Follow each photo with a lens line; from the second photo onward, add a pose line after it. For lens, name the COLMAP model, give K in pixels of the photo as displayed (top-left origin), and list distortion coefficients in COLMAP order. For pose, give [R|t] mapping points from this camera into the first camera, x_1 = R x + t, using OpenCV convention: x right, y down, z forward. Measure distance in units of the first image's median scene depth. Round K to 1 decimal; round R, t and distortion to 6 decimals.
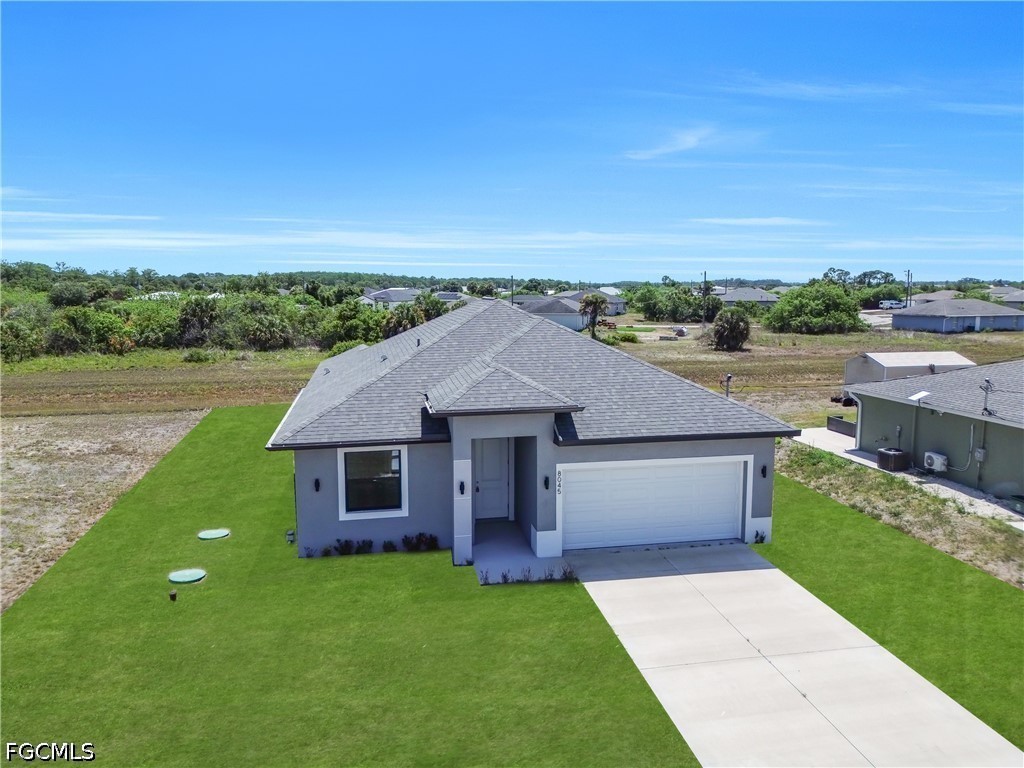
lens RADIAL K [[718.7, 0, 512.0], [0, 718.7, 384.0], [0, 0, 1]] dist [0.069269, -0.085622]
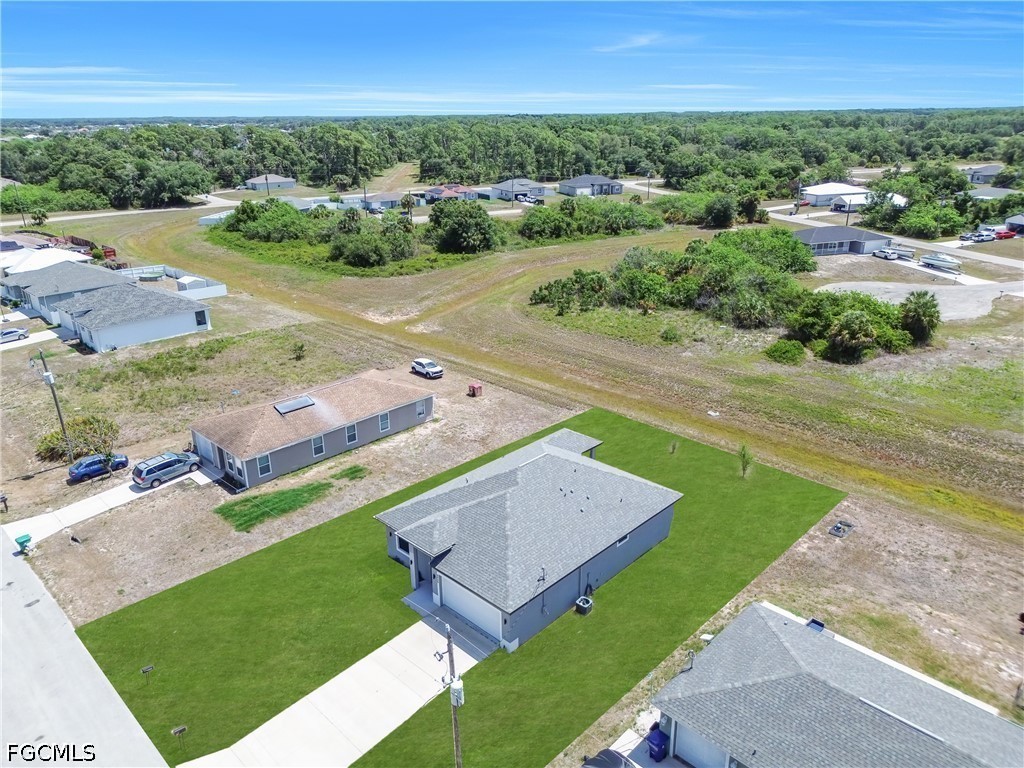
lens RADIAL K [[718.7, 0, 512.0], [0, 718.7, 384.0], [0, 0, 1]] dist [0.069269, -0.085622]
pose [[0.568940, 0.283429, -0.771994, 0.928455], [-0.099520, 0.955563, 0.277481, -0.578050], [0.816335, -0.081041, 0.571865, -0.050040]]
